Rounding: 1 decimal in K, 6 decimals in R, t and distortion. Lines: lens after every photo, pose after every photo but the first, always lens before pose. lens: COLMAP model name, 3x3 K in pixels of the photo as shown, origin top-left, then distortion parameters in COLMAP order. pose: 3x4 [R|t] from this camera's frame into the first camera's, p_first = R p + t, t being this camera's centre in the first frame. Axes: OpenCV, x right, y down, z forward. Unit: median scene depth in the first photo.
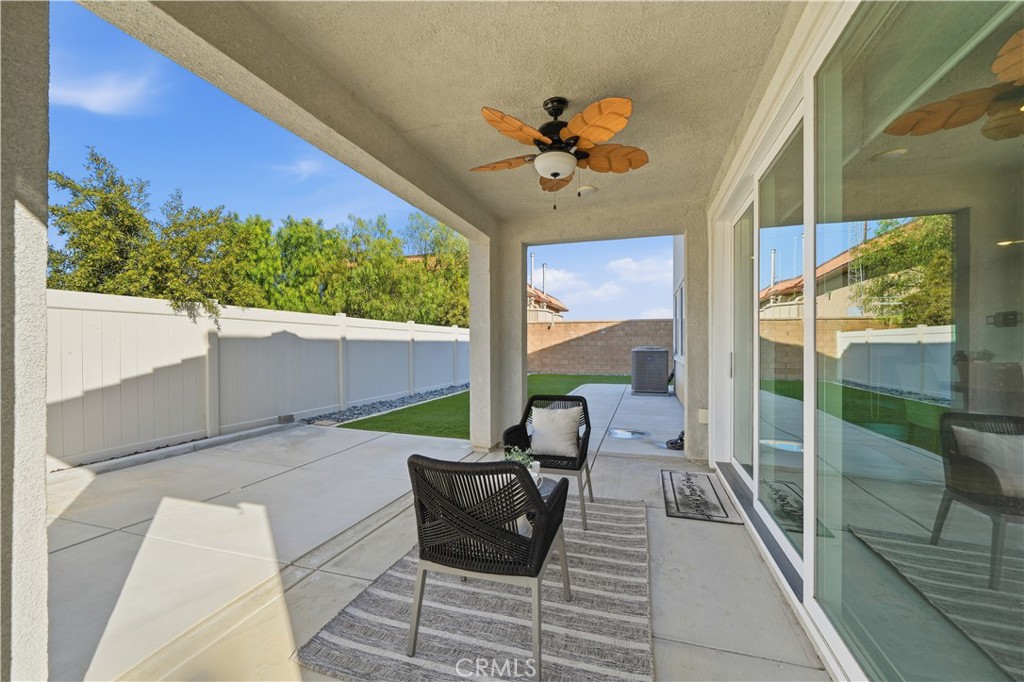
lens RADIAL K [[401.5, 0, 512.0], [0, 401.5, 341.0], [0, 0, 1]] dist [0.000775, 0.000127]
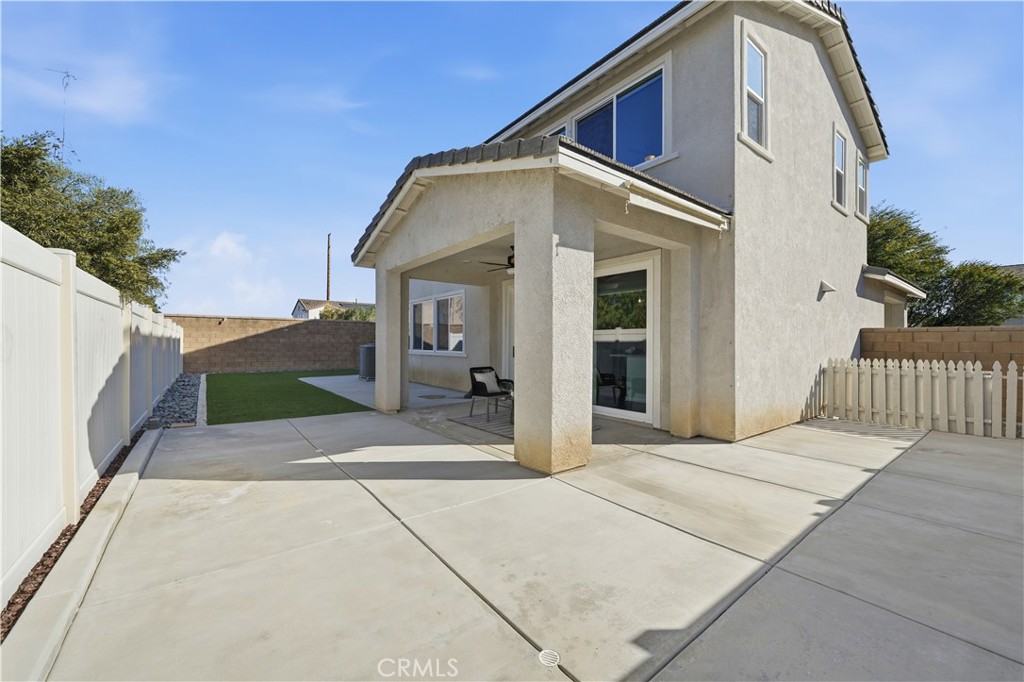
lens RADIAL K [[400.0, 0, 513.1], [0, 400.0, 336.8], [0, 0, 1]] dist [-0.001456, -0.000102]
pose [[0.559394, 0.017230, 0.828723, -1.003210], [-0.013618, 0.999840, -0.011596, -0.000069], [-0.828790, -0.004799, 0.559540, -0.187585]]
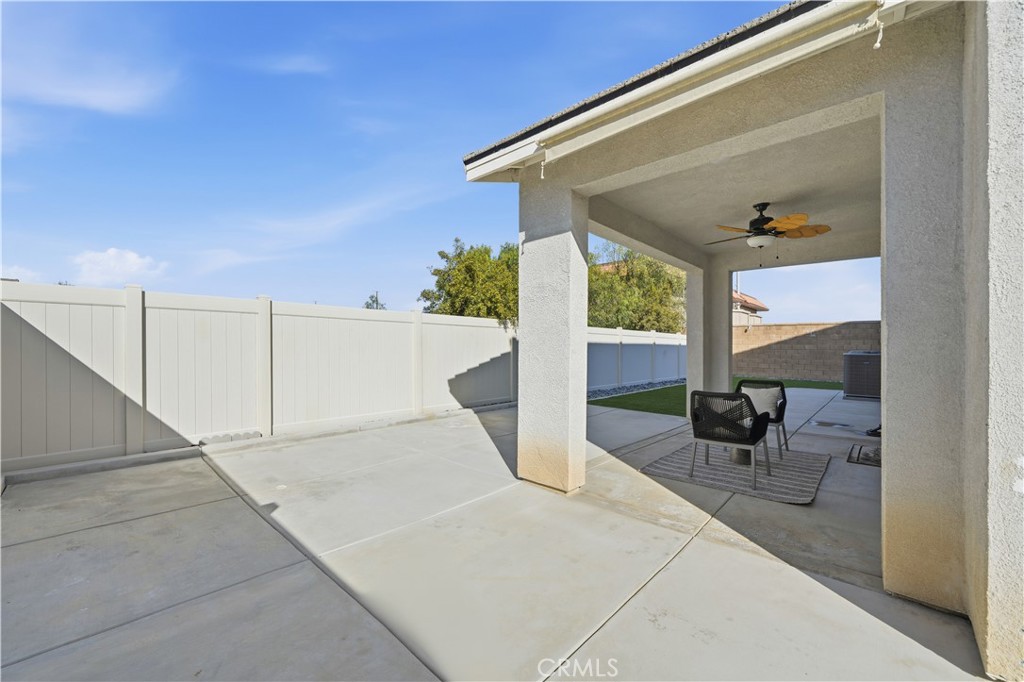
lens RADIAL K [[401.5, 0, 512.0], [0, 401.5, 341.0], [0, 0, 1]] dist [0.000775, 0.000127]
pose [[0.909446, 0.002995, -0.415811, -0.071645], [-0.005673, 0.999970, -0.005207, 0.000520], [0.415783, 0.007095, 0.909436, -0.498917]]
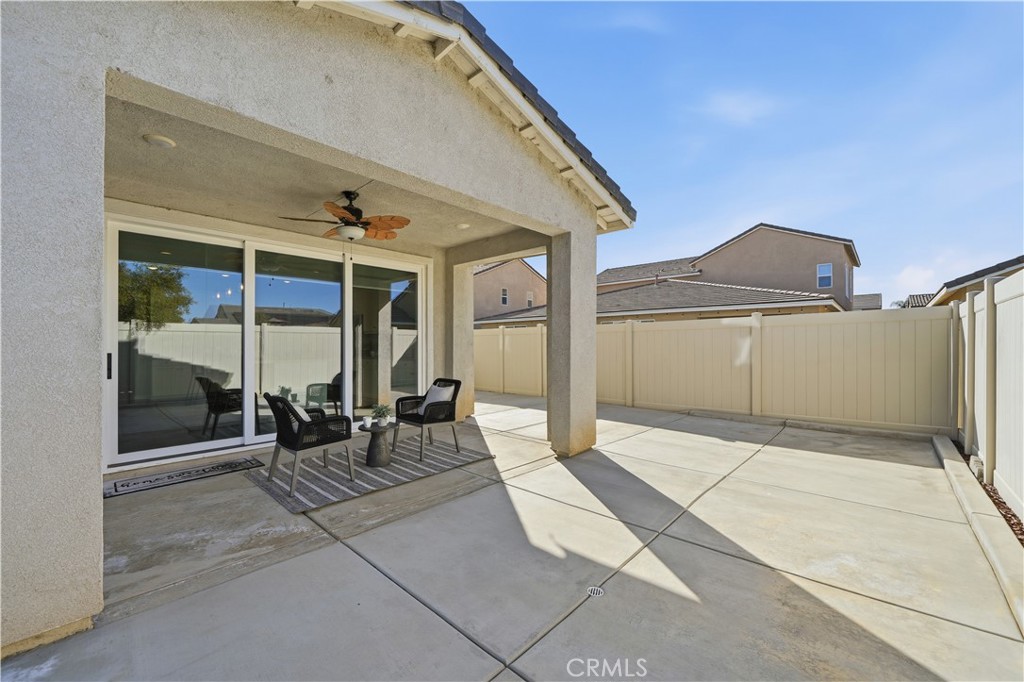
lens RADIAL K [[401.5, 0, 512.0], [0, 401.5, 341.0], [0, 0, 1]] dist [0.000775, 0.000127]
pose [[-0.907797, 0.006178, 0.419364, -0.581536], [-0.001552, 0.999835, -0.018087, 0.007091], [-0.419406, -0.017070, -0.907638, 1.110406]]
